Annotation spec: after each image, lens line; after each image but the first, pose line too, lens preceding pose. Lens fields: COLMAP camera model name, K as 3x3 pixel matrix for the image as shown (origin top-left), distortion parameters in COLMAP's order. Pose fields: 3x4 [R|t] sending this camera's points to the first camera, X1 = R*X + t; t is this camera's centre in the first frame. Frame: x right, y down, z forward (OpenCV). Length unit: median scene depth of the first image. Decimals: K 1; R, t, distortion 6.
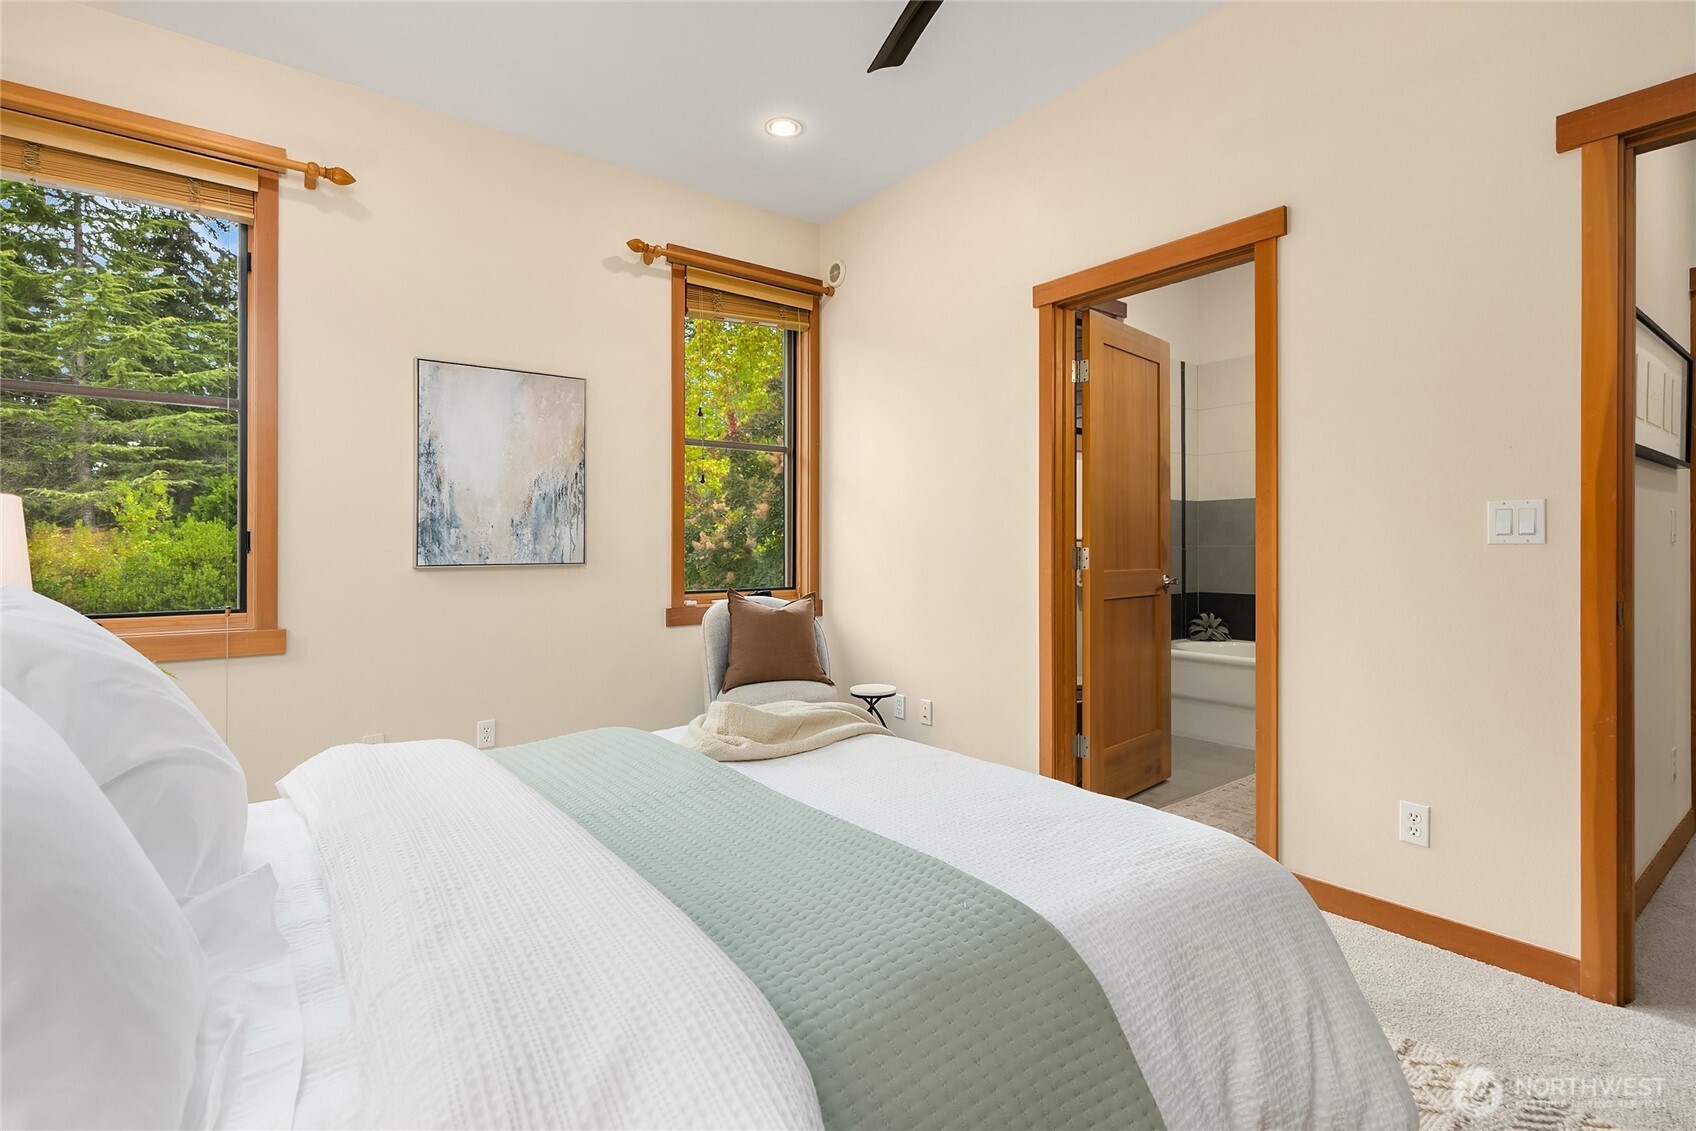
lens RADIAL K [[798.5, 0, 836.7], [0, 798.5, 554.8], [0, 0, 1]] dist [-0.004411, -0.000590]
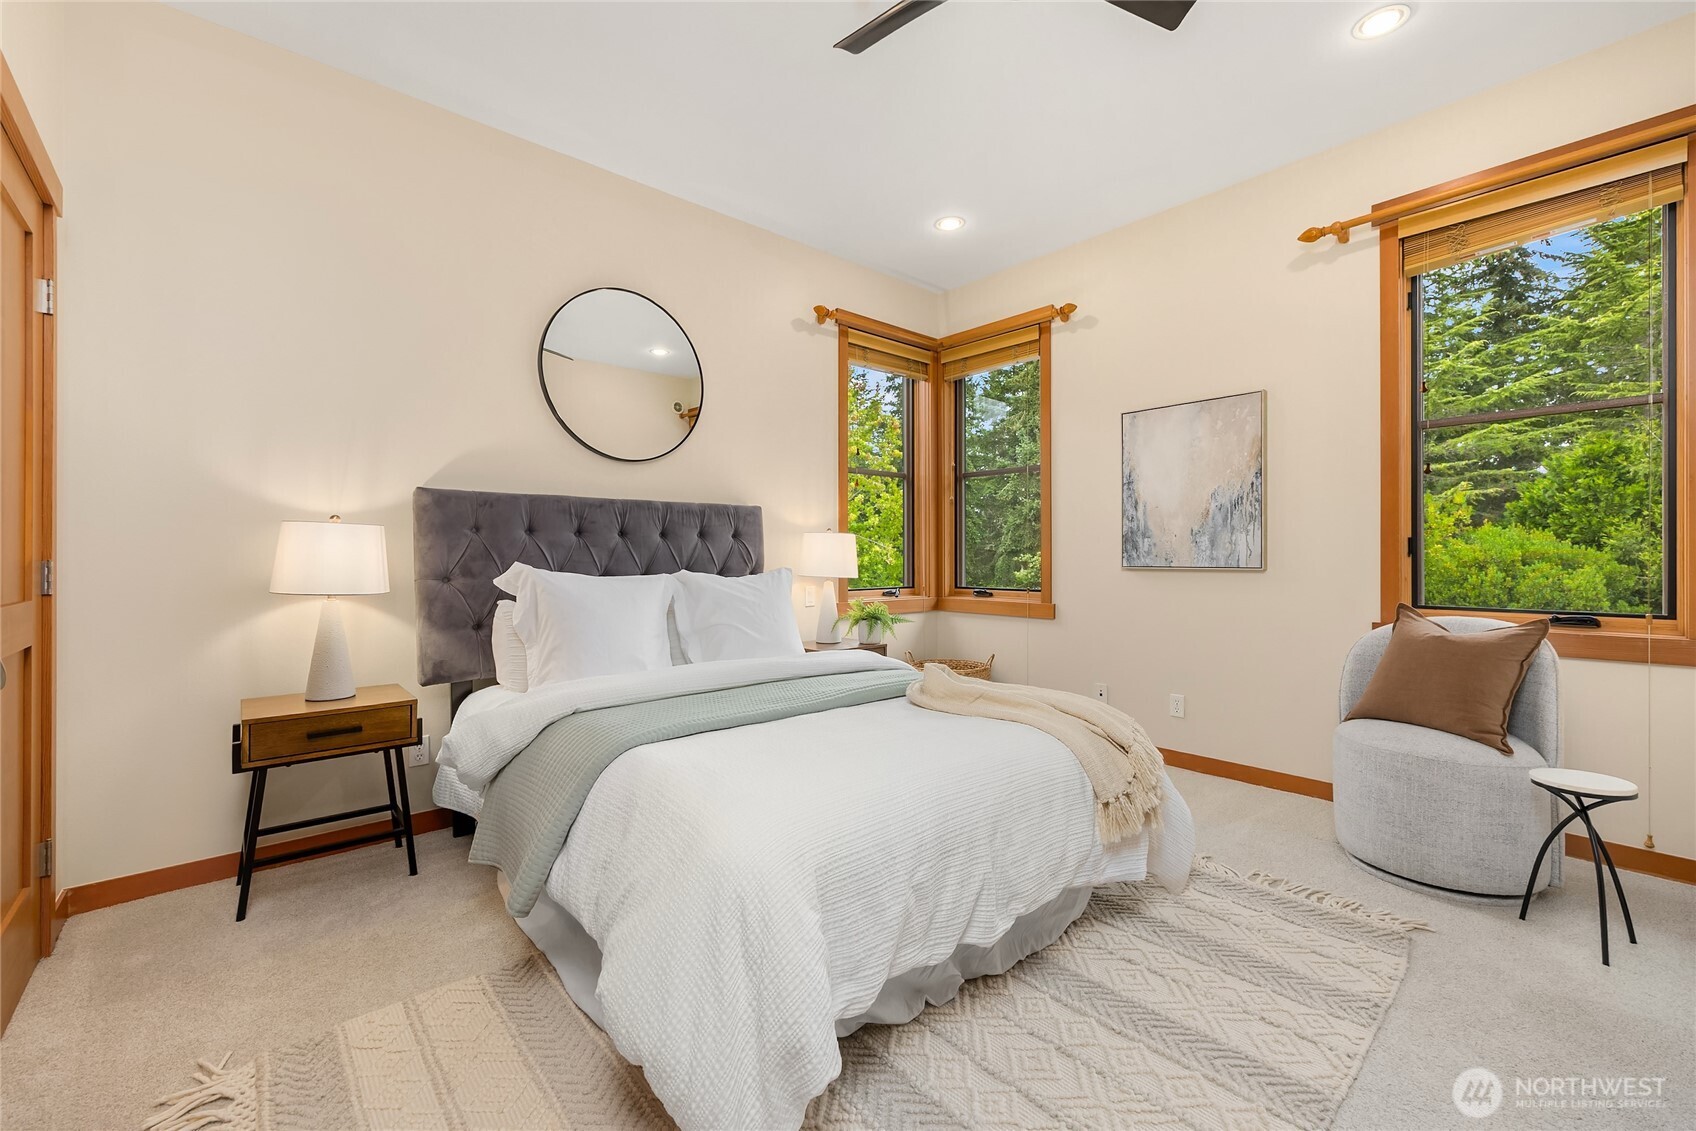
lens RADIAL K [[694.2, 0, 833.0], [0, 694.2, 553.9], [0, 0, 1]] dist [0.002774, 0.000313]
pose [[0.064026, 0.001841, -0.997947, 0.558830], [-0.006449, 0.999978, 0.001431, -0.005923], [0.997927, 0.006345, 0.064037, 0.393344]]
